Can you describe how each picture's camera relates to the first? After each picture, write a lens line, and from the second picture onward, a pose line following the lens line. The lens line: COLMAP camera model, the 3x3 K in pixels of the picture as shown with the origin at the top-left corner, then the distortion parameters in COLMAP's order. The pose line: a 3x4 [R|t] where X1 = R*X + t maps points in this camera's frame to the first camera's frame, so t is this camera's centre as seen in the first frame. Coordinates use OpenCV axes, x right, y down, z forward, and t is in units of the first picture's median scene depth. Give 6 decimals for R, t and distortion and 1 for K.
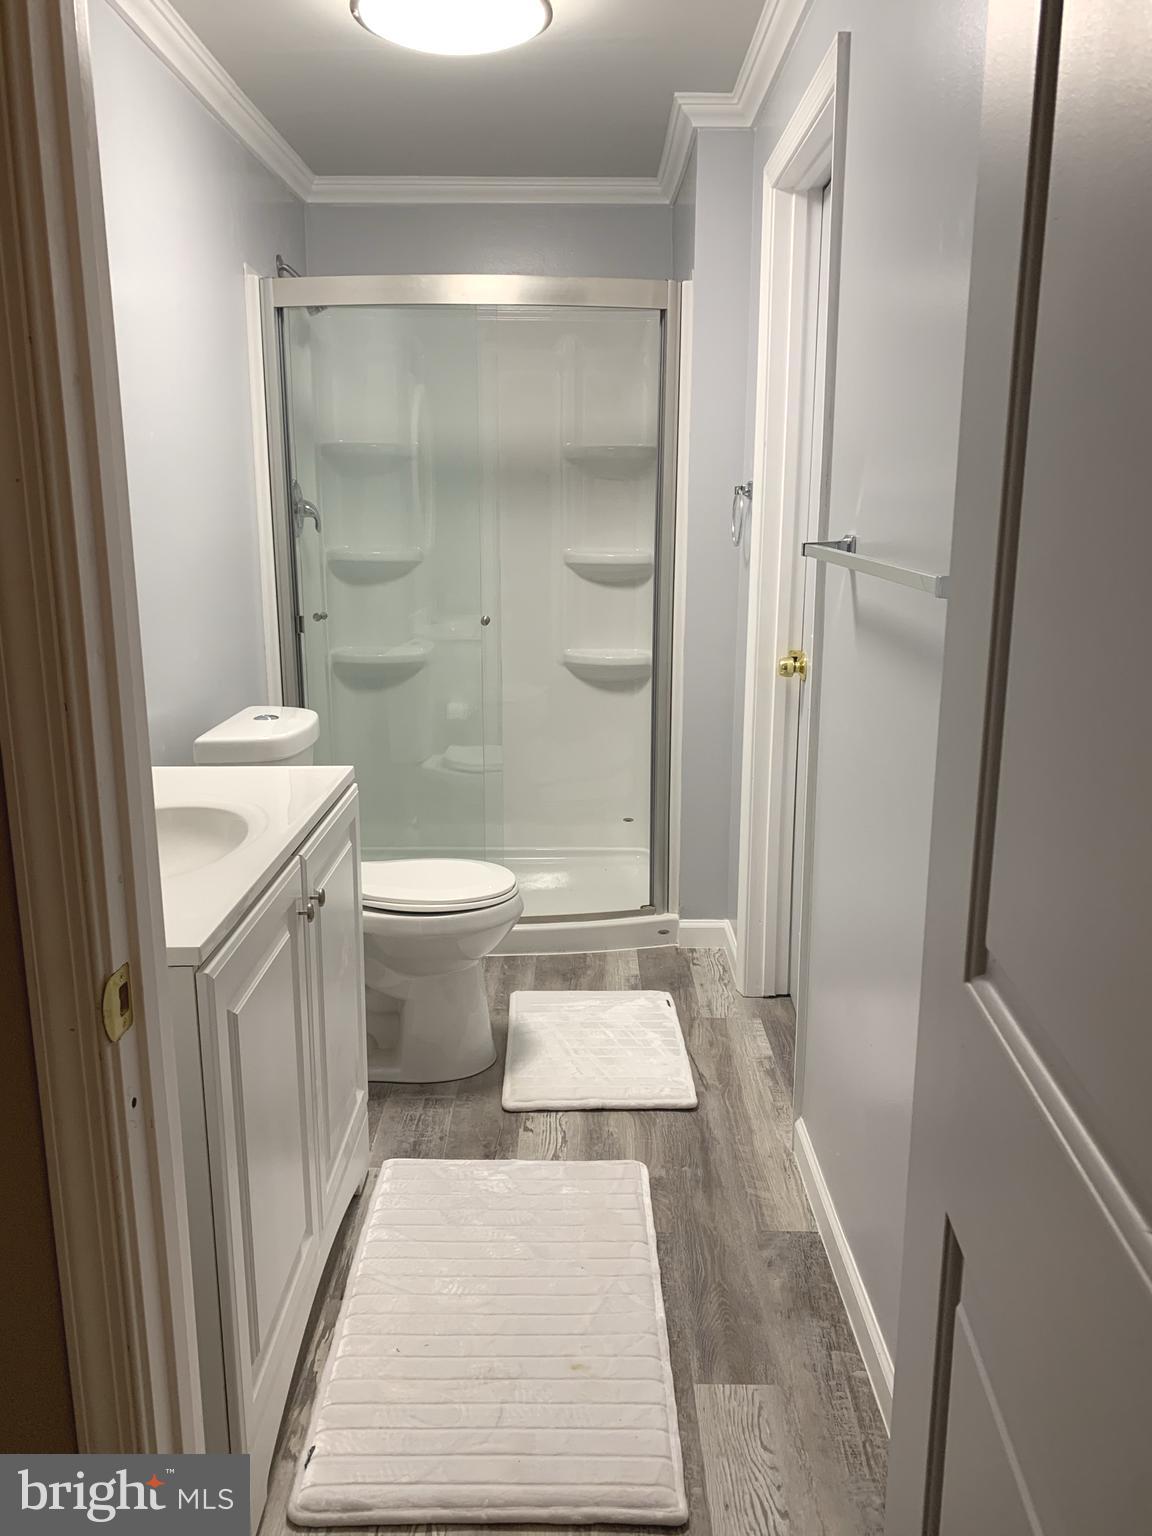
lens RADIAL K [[1159.5, 0, 574.8], [0, 1159.5, 766.4], [0, 0, 1]] dist [0.008687, -0.033380]
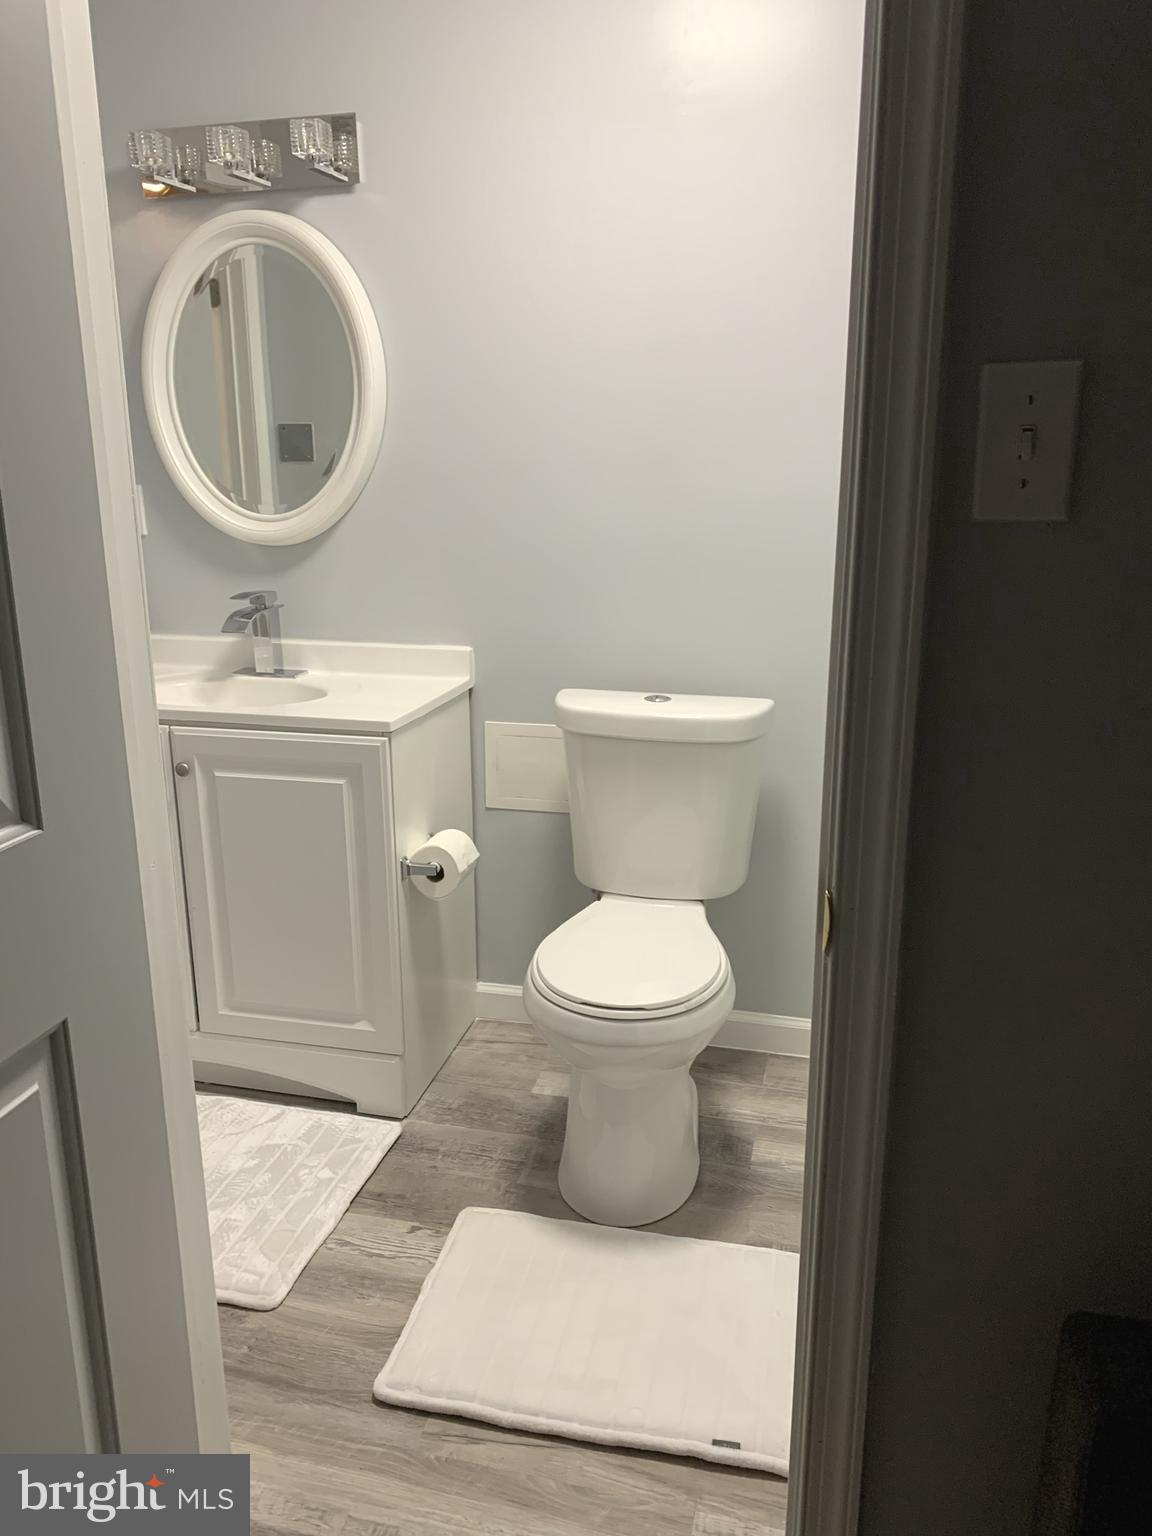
lens RADIAL K [[1159.5, 0, 573.2], [0, 1159.5, 766.5], [0, 0, 1]] dist [0.008687, -0.033380]
pose [[-0.249496, 0.245504, -0.936739, 0.602405], [-0.210151, 0.930550, 0.299854, -0.249811], [0.945298, 0.271669, -0.180575, 1.146593]]
